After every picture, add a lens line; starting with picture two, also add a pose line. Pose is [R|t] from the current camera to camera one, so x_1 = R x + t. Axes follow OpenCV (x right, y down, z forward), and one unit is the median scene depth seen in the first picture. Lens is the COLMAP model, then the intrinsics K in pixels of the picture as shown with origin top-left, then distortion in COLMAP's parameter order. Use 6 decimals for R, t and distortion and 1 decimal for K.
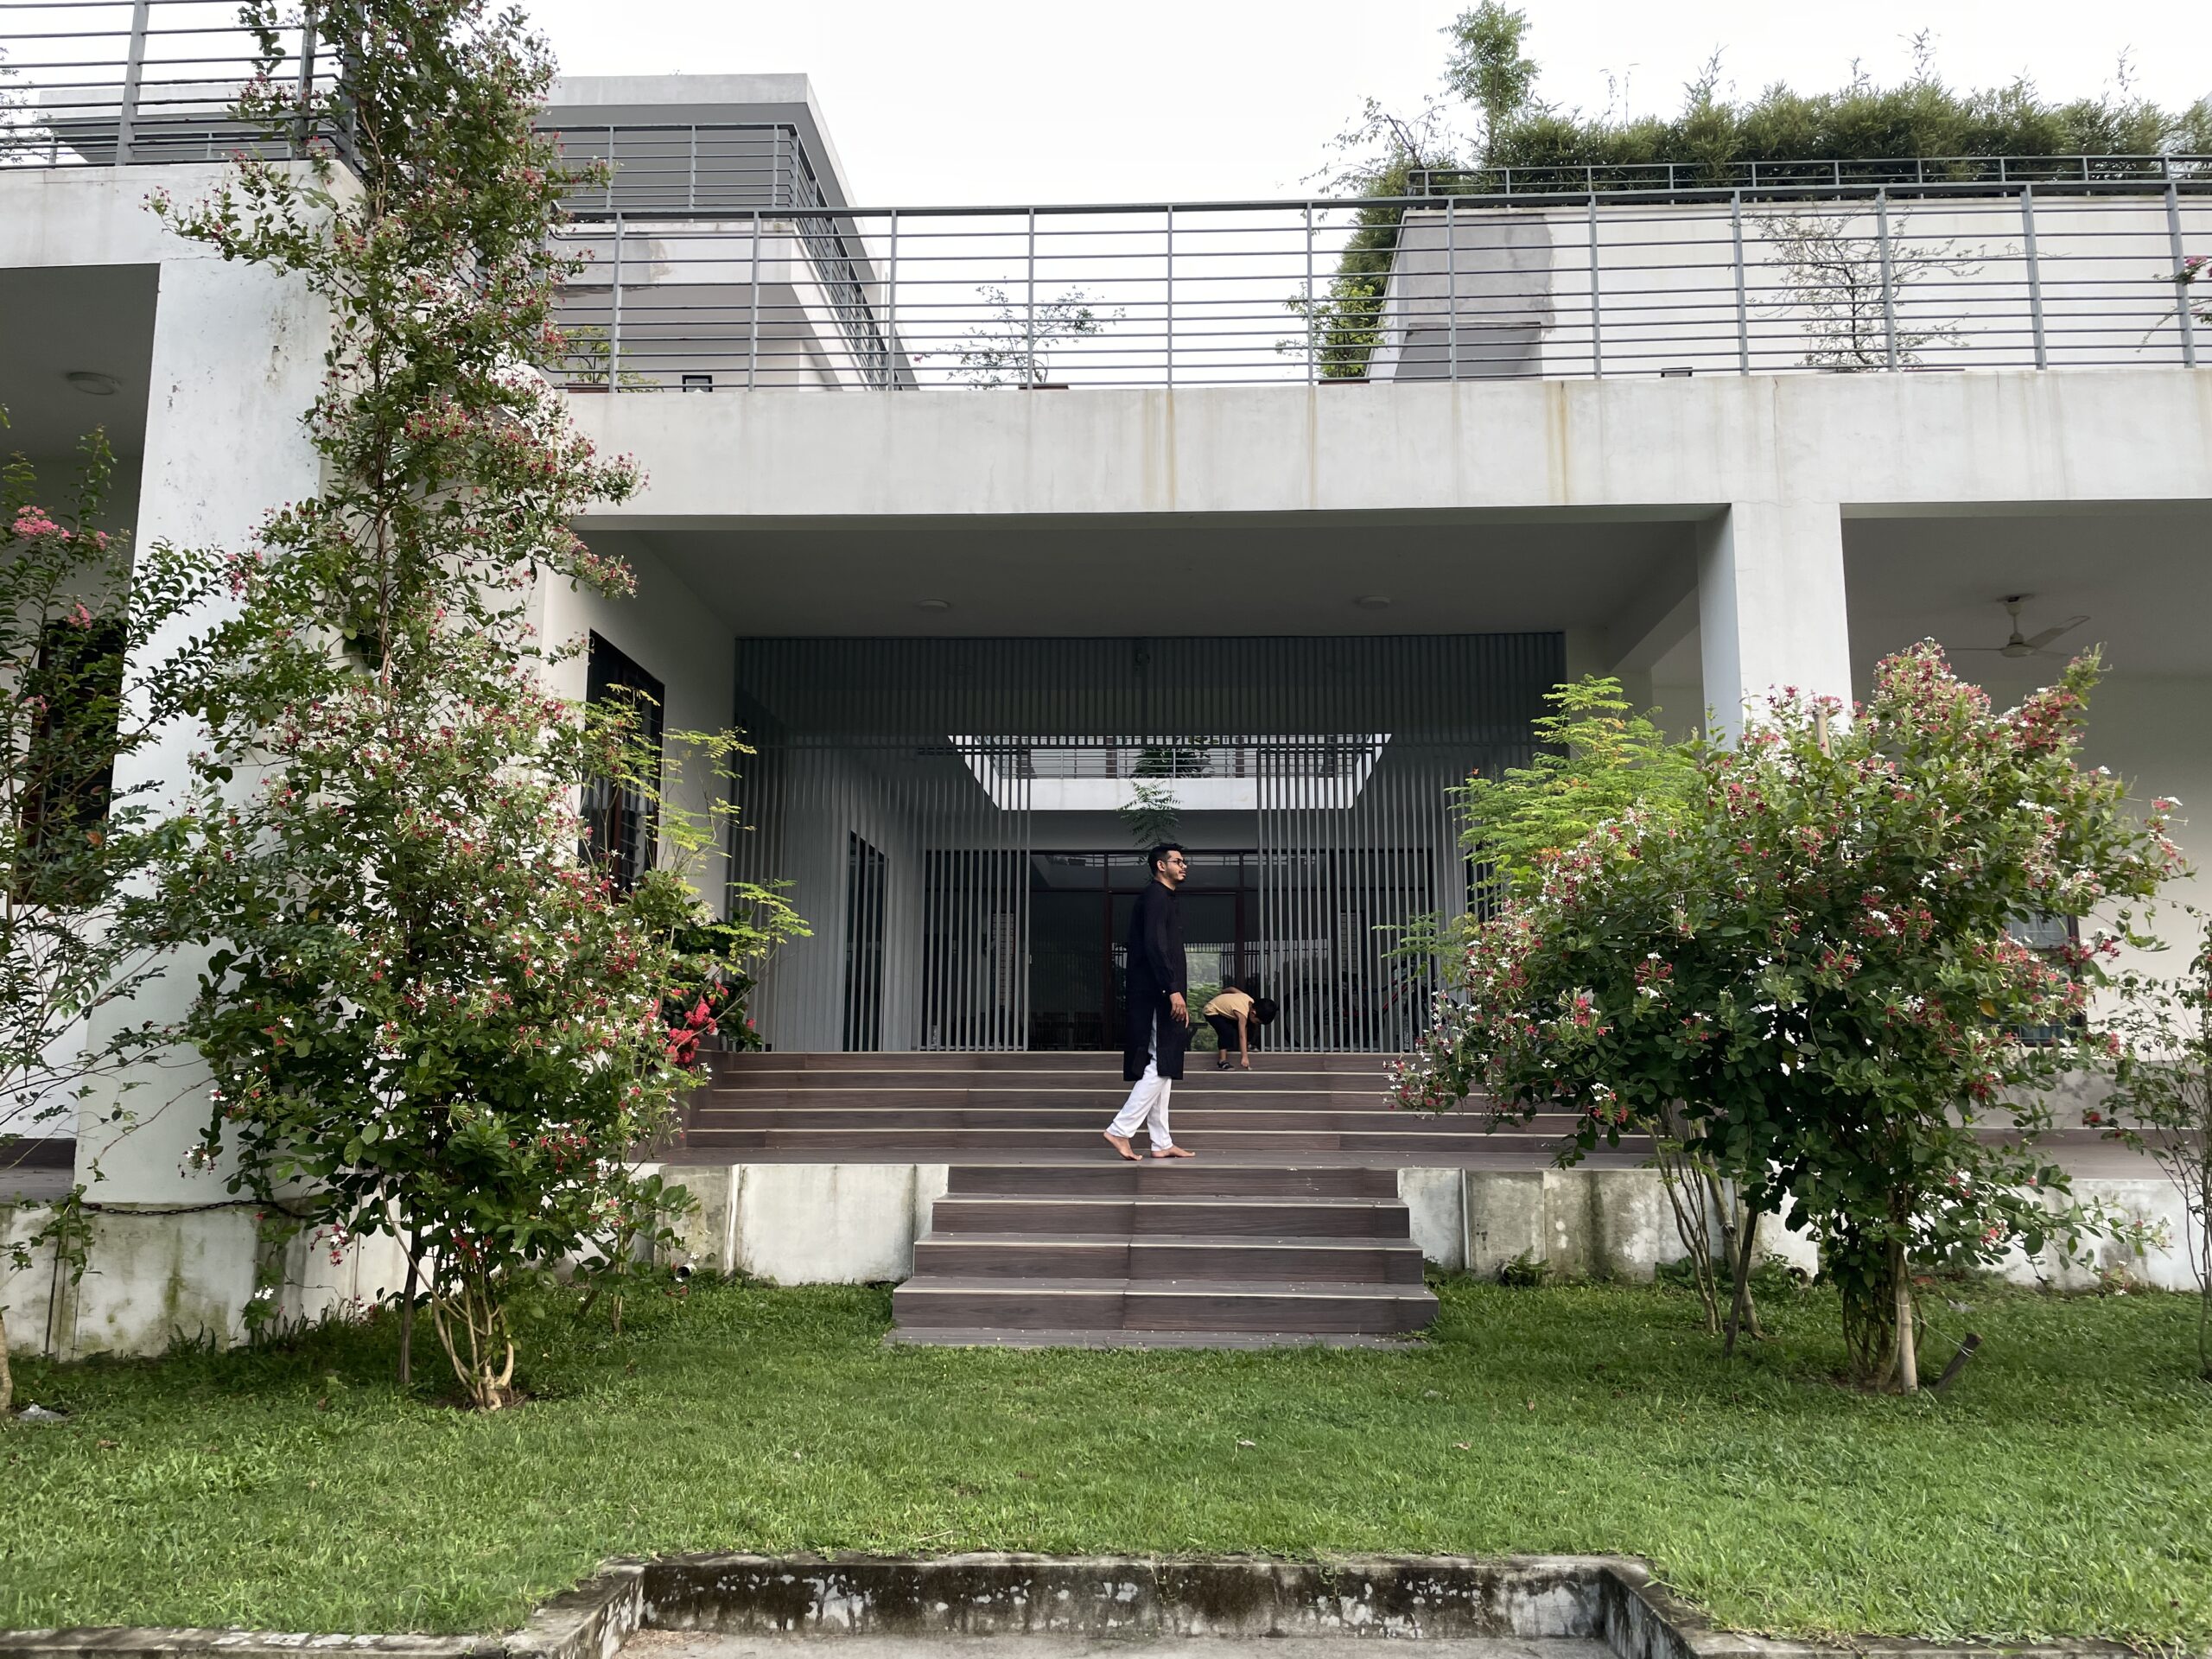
lens RADIAL K [[1678.9, 0, 1114.0], [0, 1678.9, 826.2], [0, 0, 1]] dist [0.066314, -0.065989]
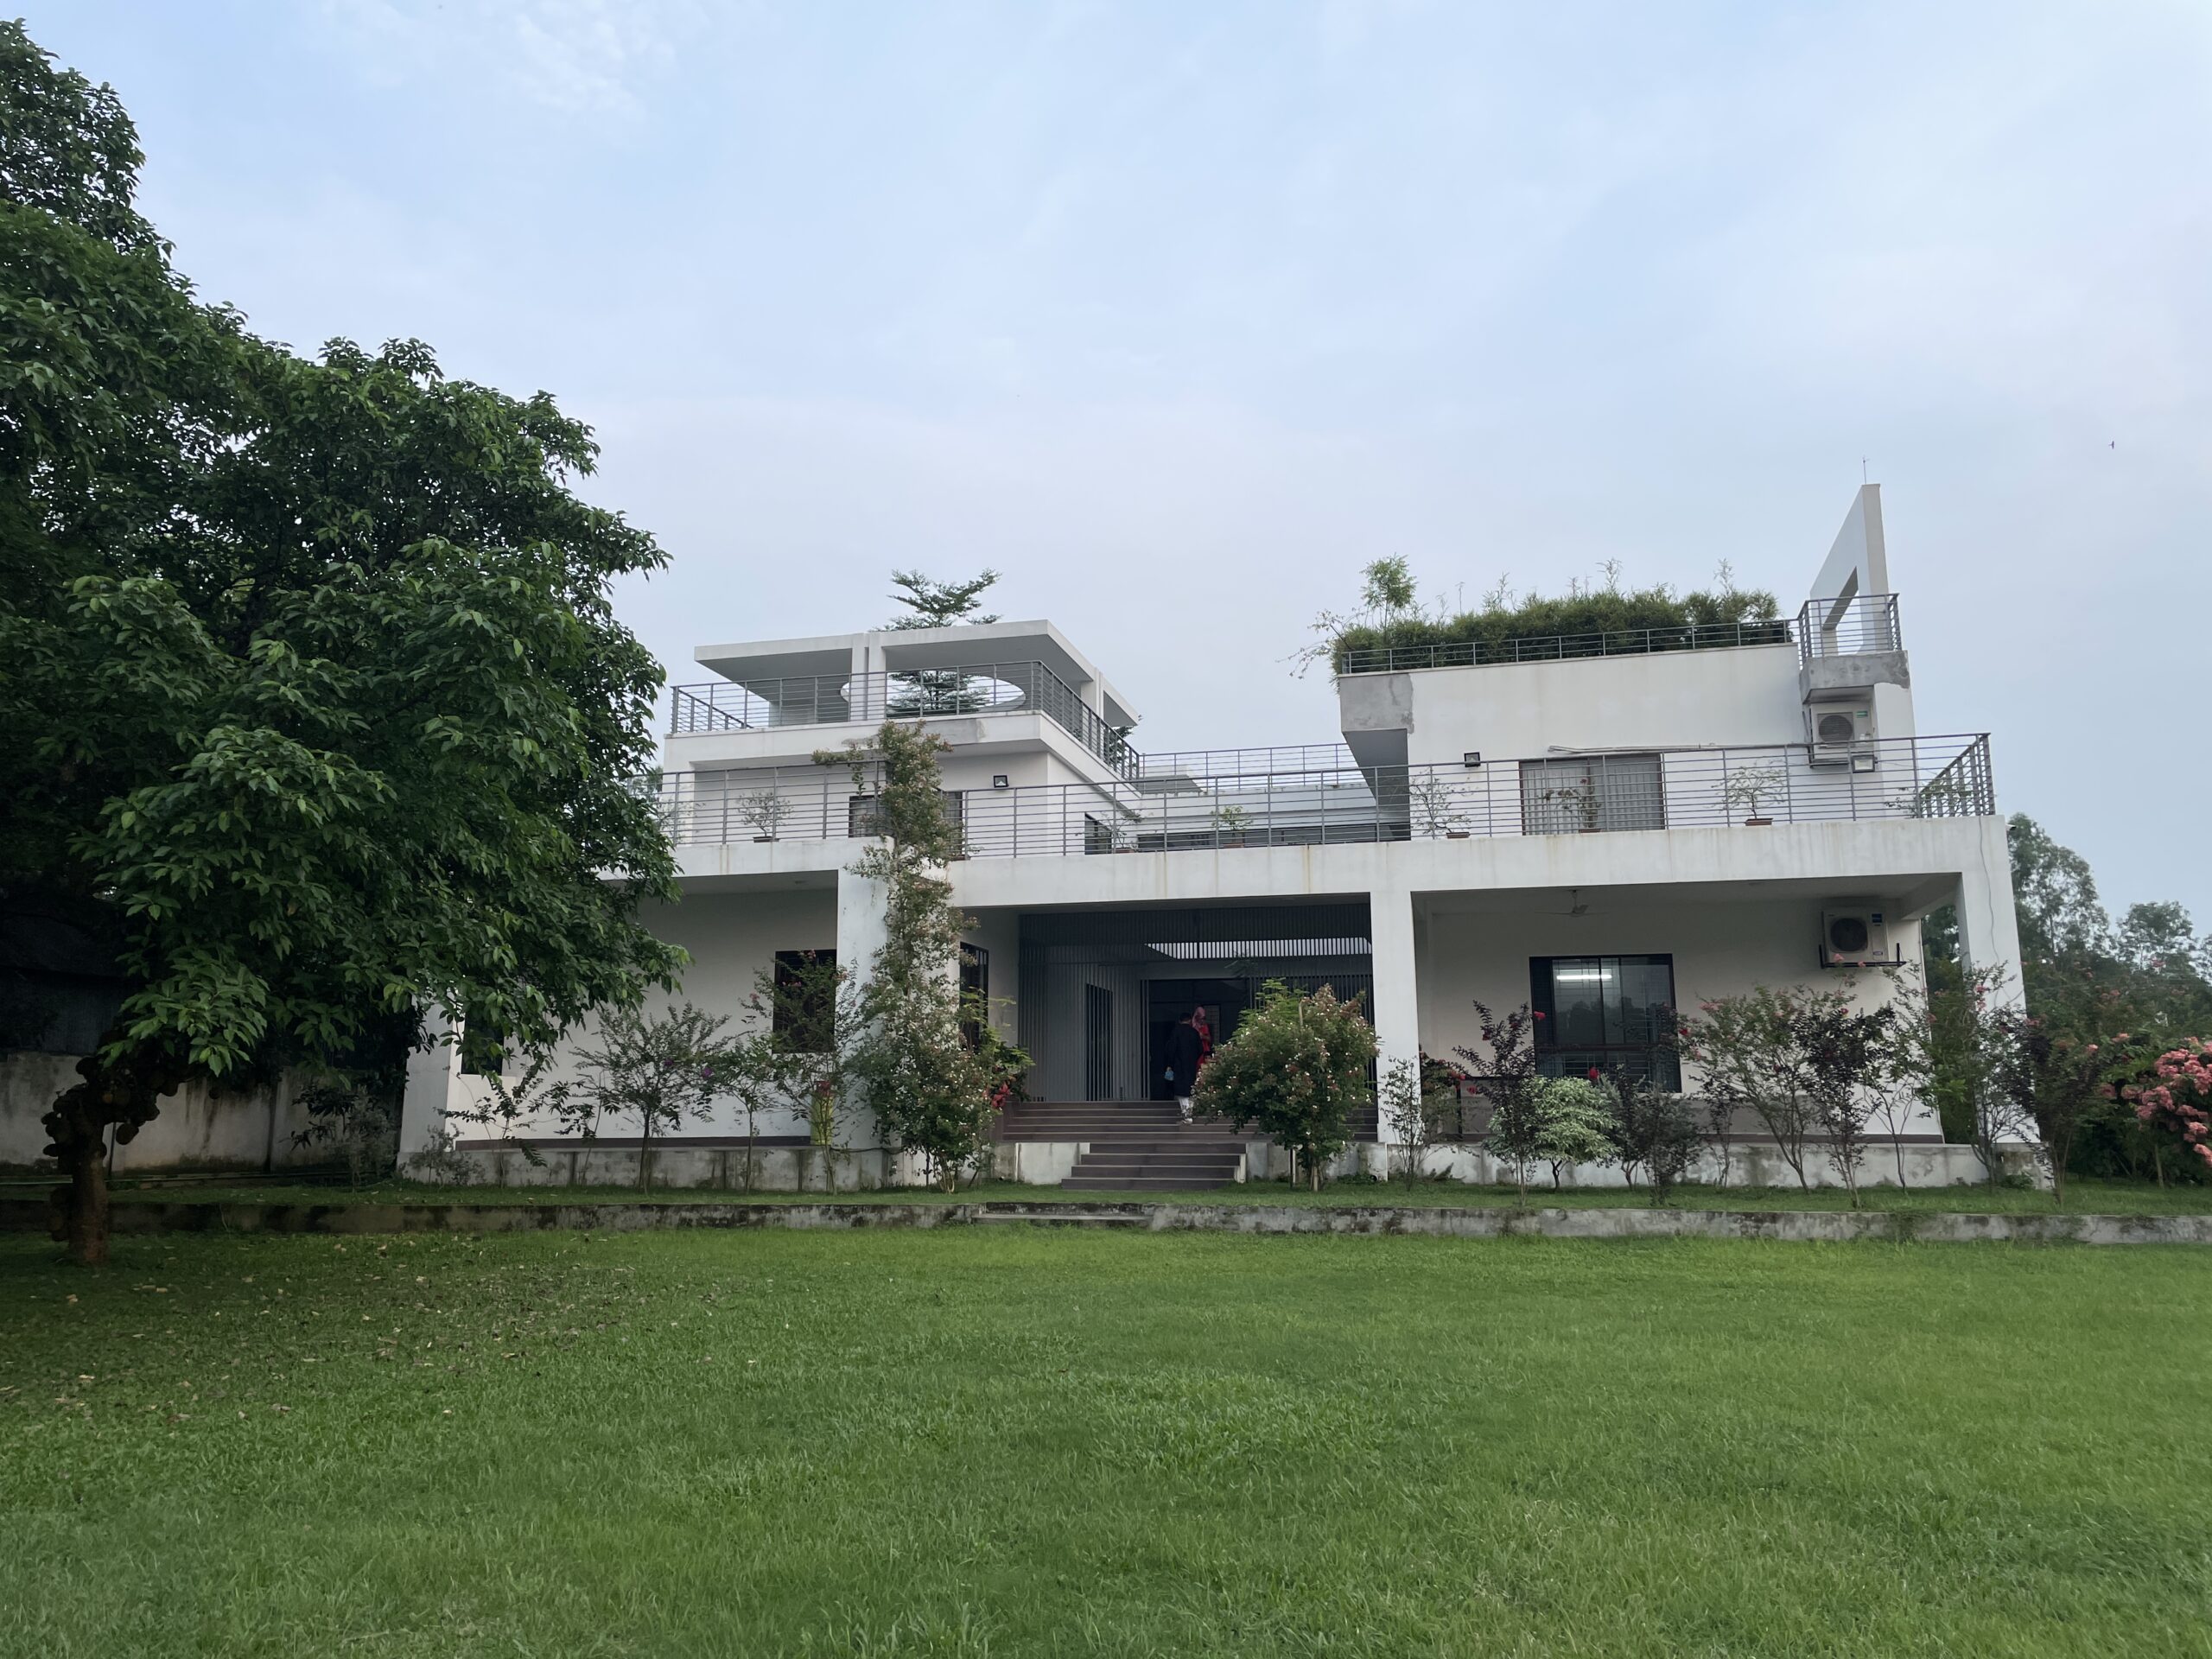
lens RADIAL K [[1678.9, 0, 1105.0], [0, 1678.9, 816.7], [0, 0, 1]] dist [0.066314, -0.065989]
pose [[0.979160, -0.045907, -0.197835, 0.529460], [0.040227, 0.998658, -0.032634, -0.261351], [0.199067, 0.023995, 0.979692, -1.840161]]
